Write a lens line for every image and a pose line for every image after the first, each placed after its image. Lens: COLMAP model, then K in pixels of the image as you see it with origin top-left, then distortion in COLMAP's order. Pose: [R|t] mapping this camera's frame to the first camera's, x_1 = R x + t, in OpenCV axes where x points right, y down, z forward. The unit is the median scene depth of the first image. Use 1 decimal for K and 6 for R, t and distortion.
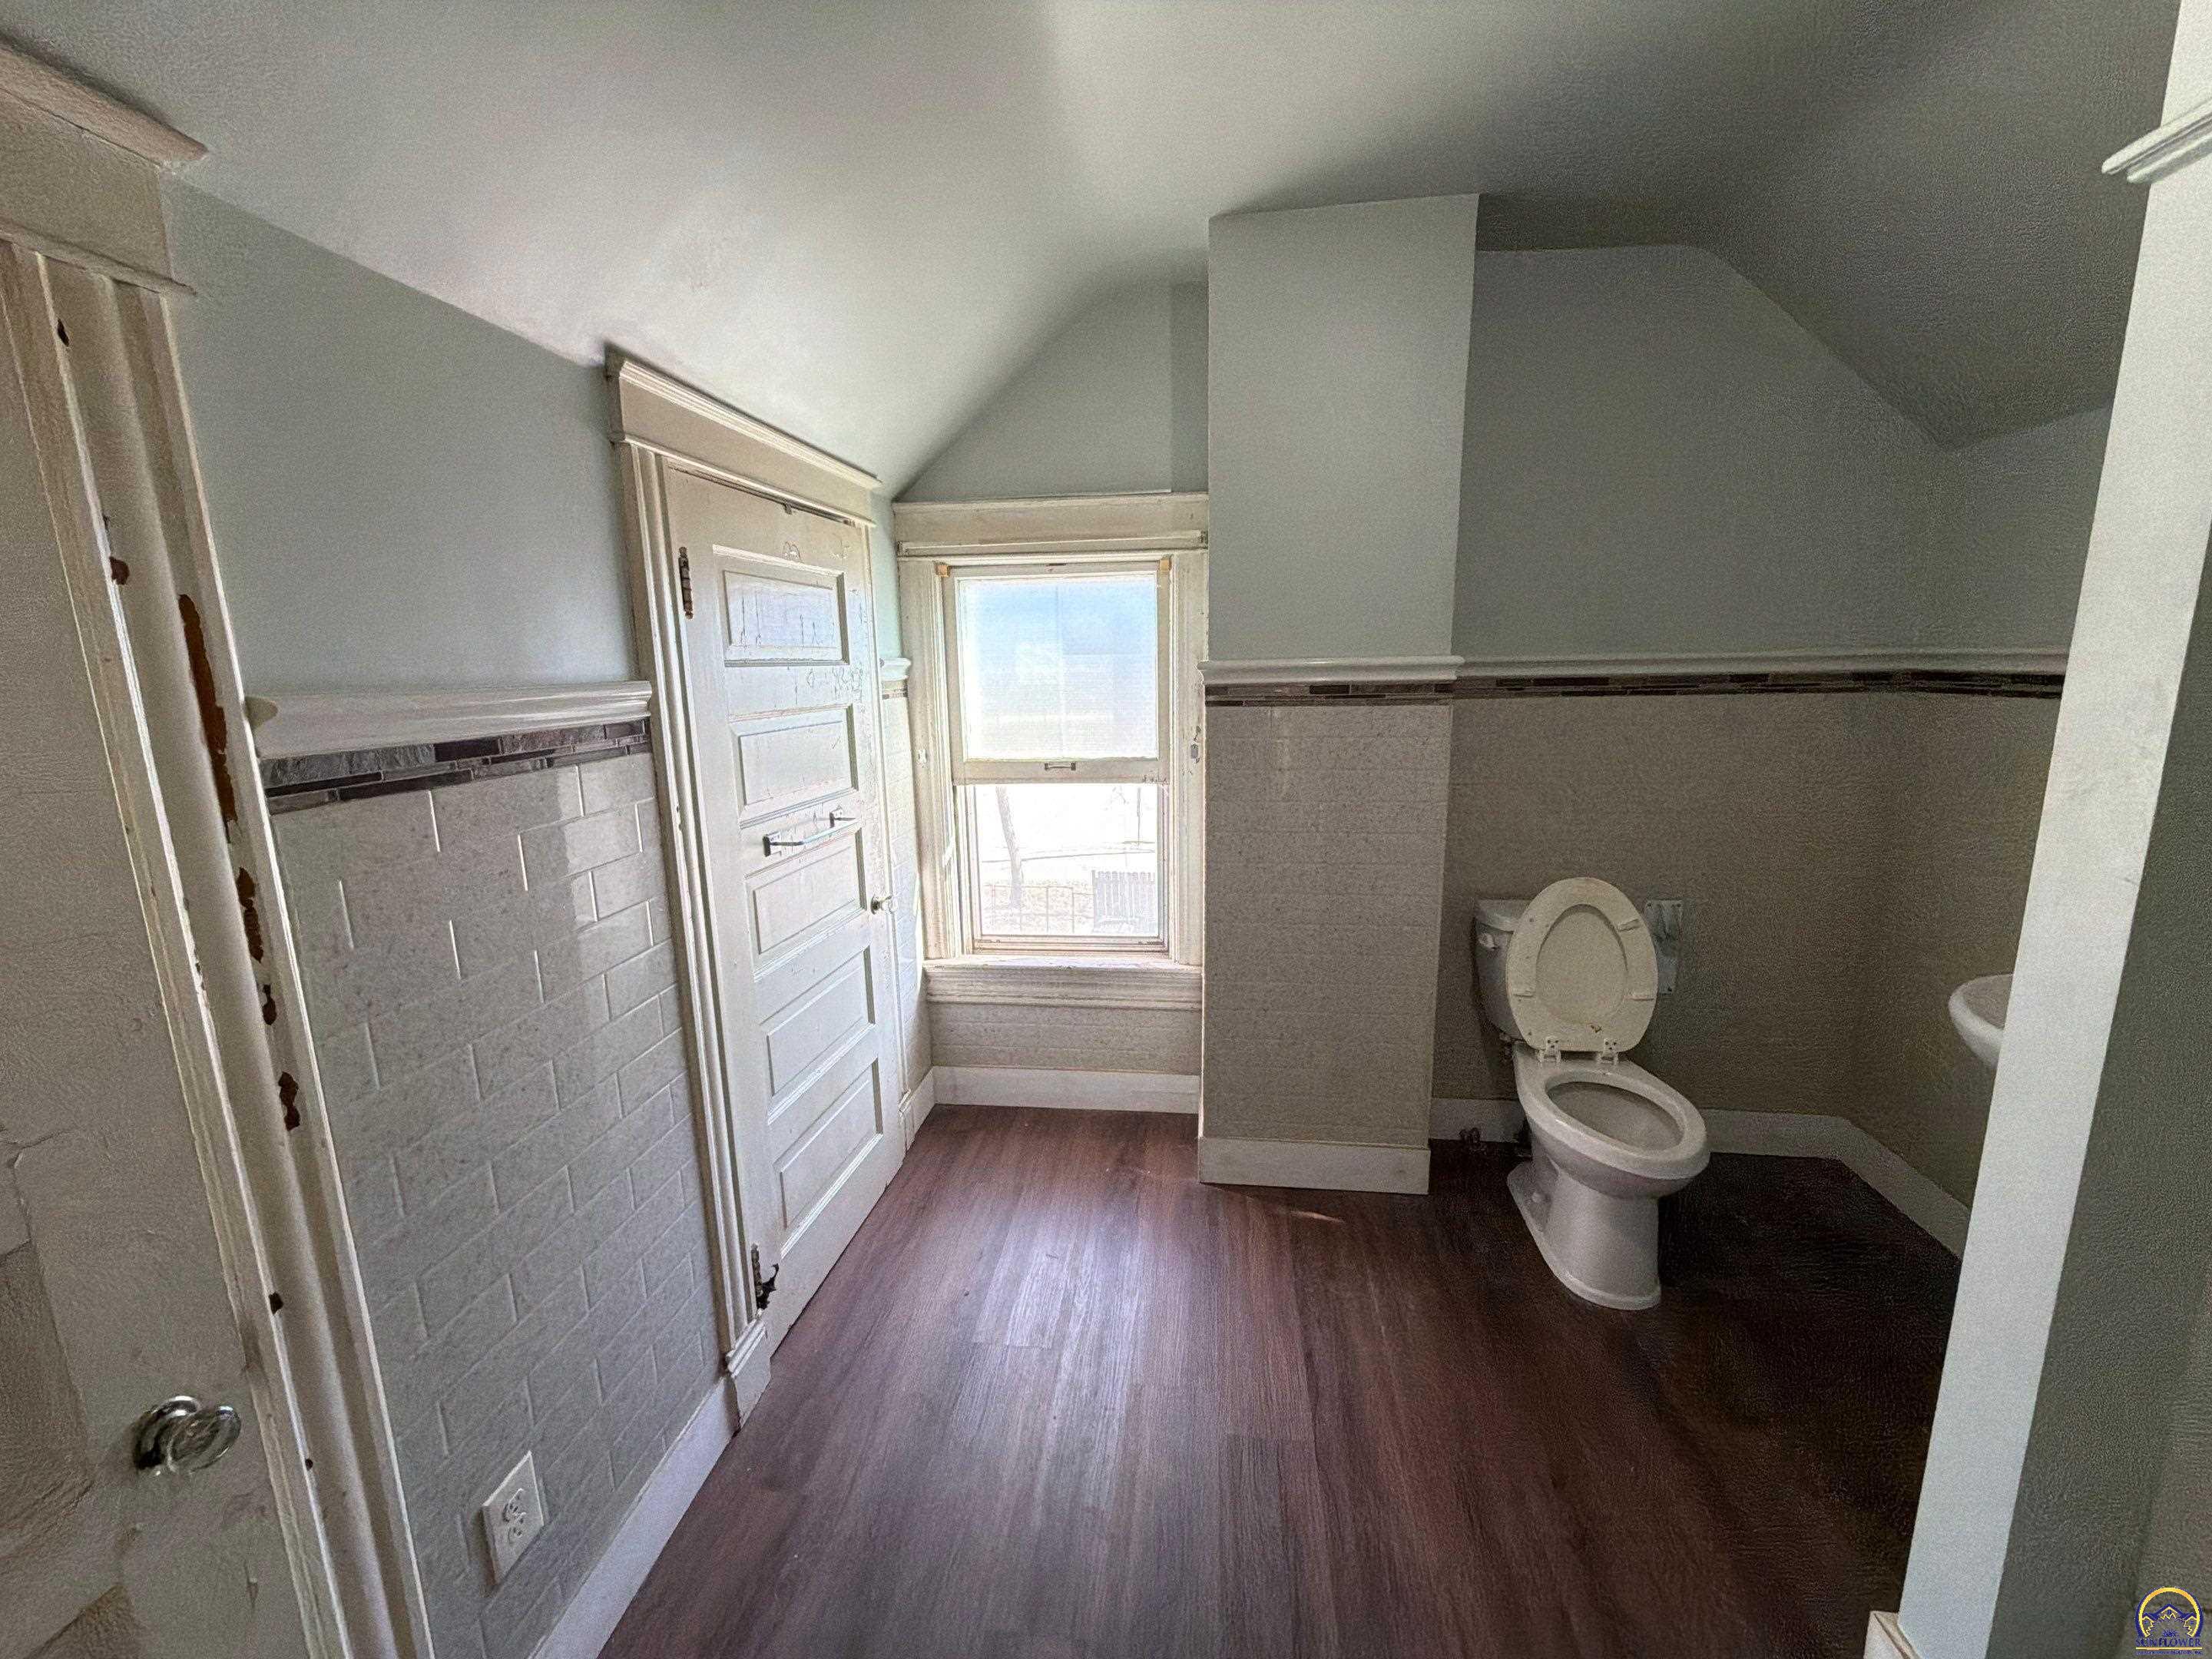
lens RADIAL K [[883.5, 0, 1114.8], [0, 883.5, 832.0], [0, 0, 1]] dist [0.000974, -0.000800]
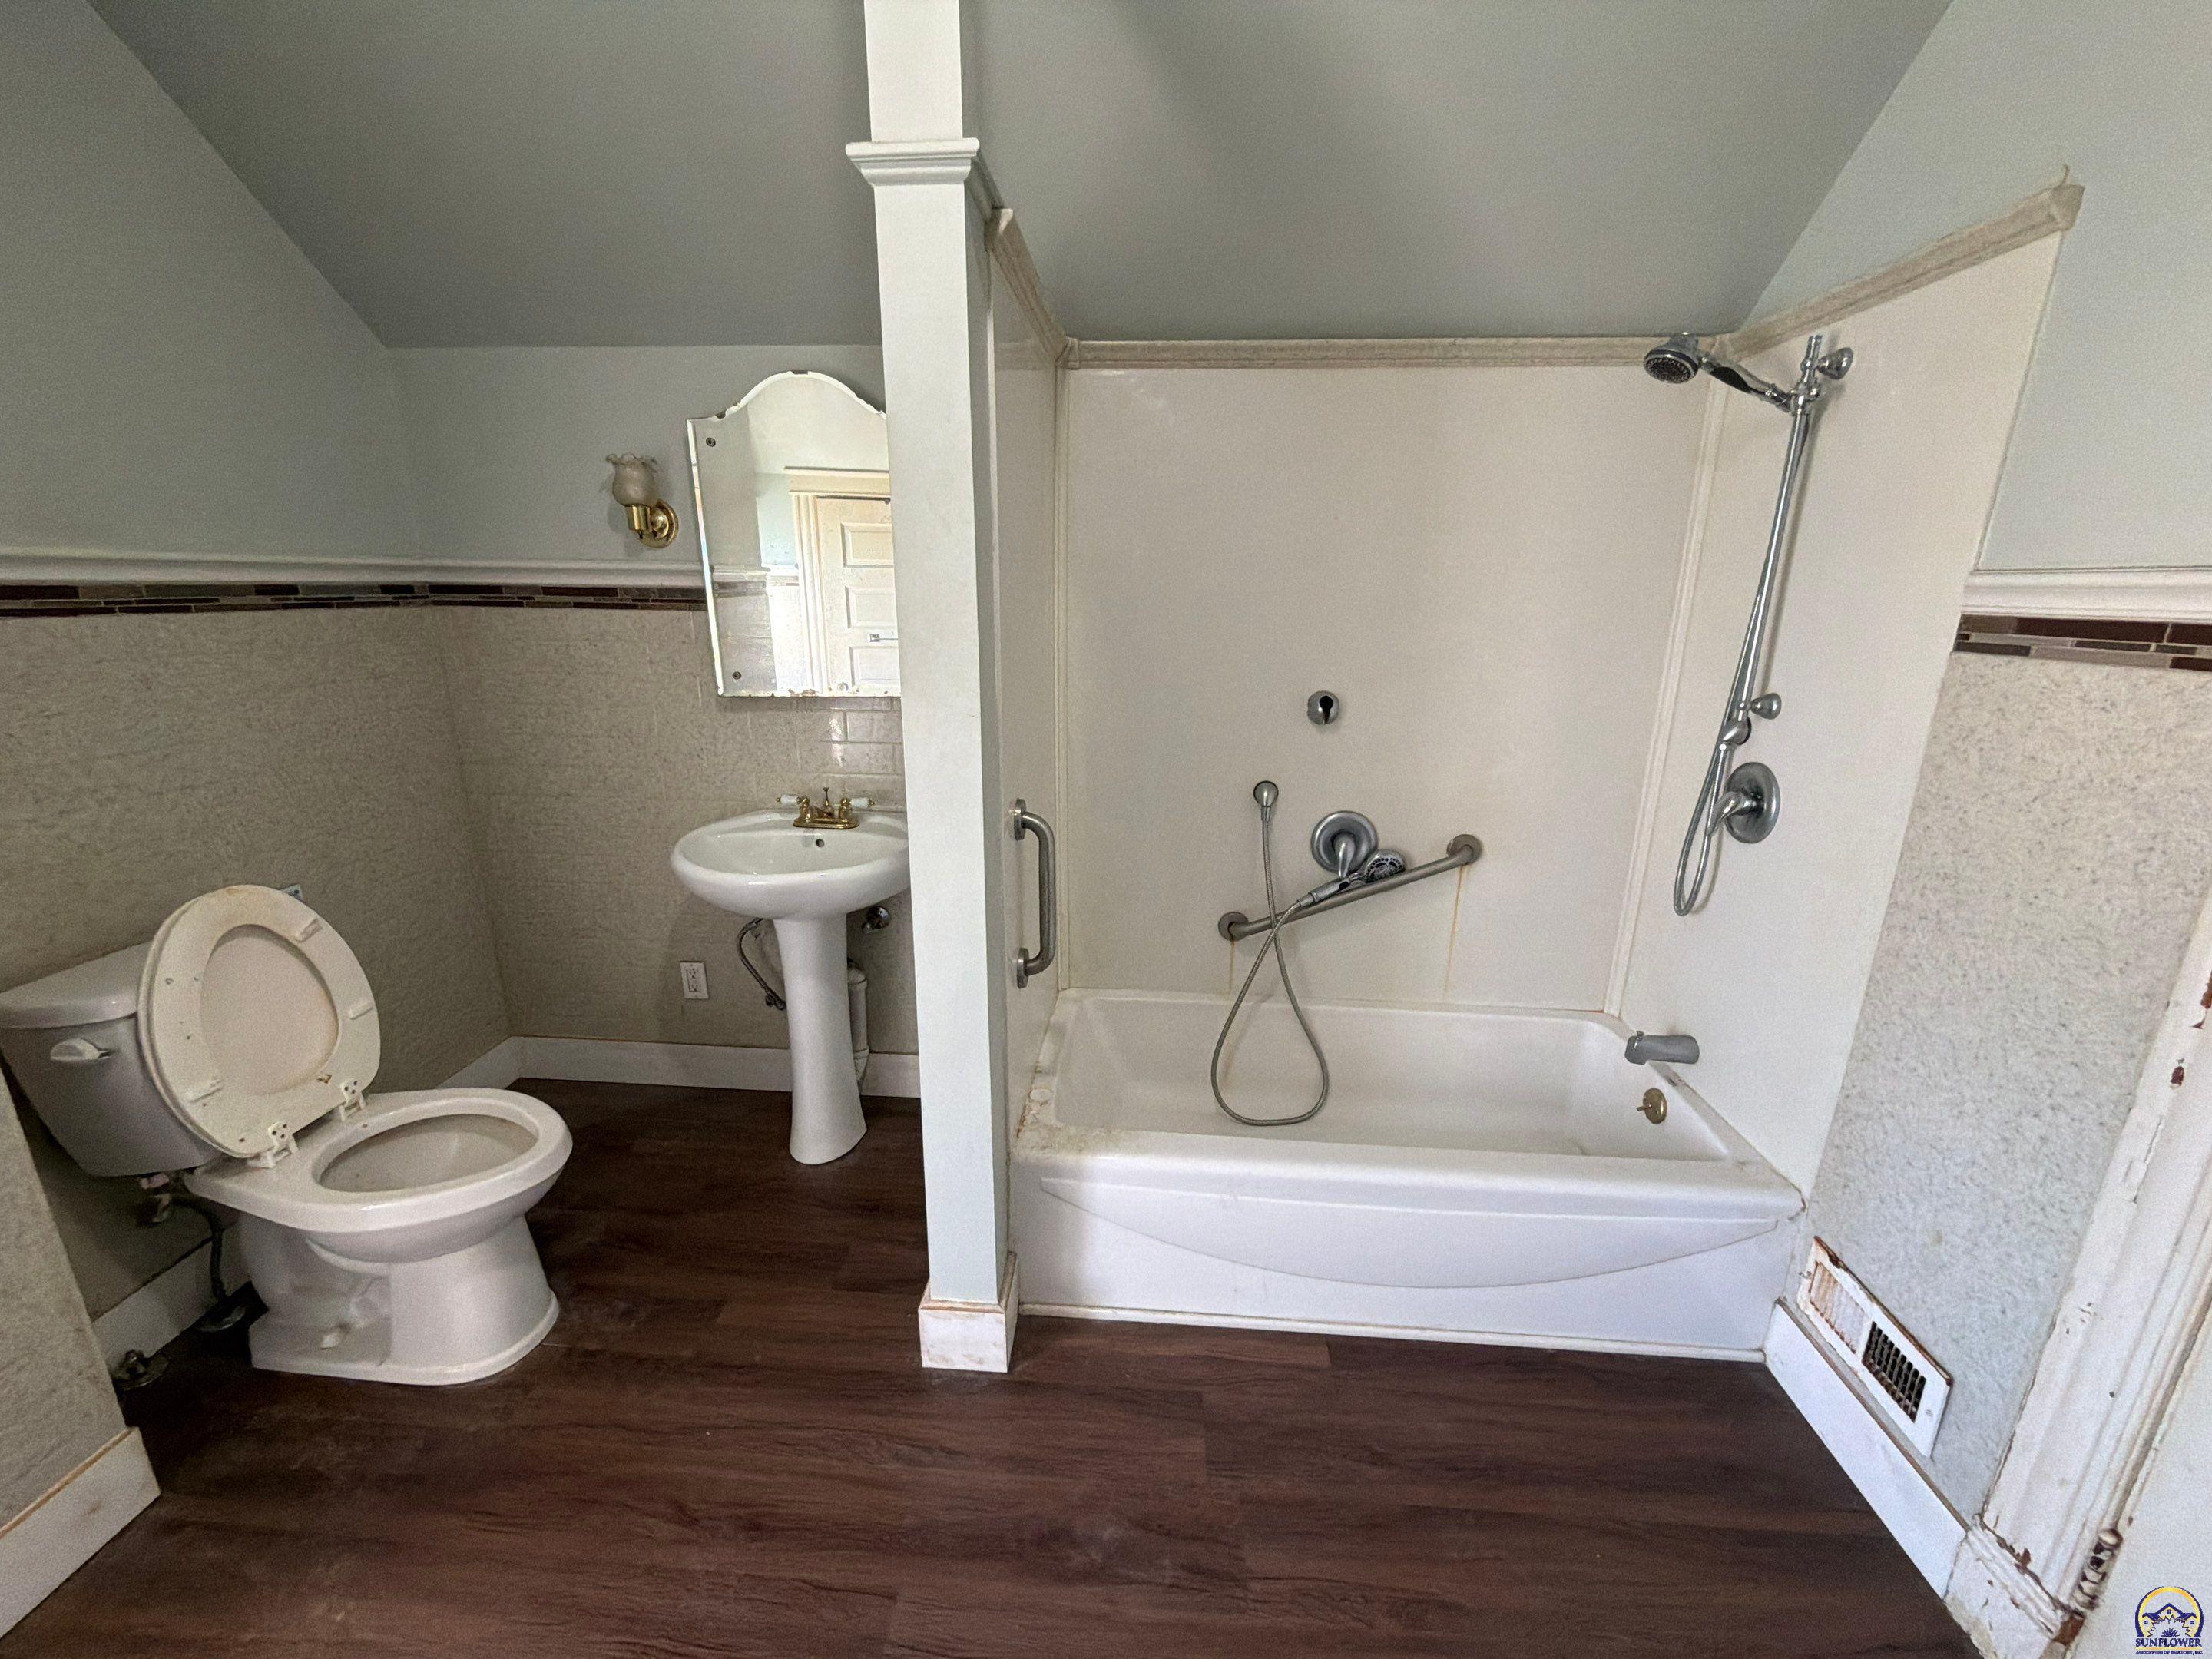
lens RADIAL K [[883.5, 0, 1108.3], [0, 883.5, 829.5], [0, 0, 1]] dist [0.000974, -0.000800]
pose [[-0.045571, -0.249555, 0.967288, -0.132604], [0.179584, 0.950472, 0.253678, -0.039942], [-0.982686, 0.185270, 0.001502, 0.326983]]
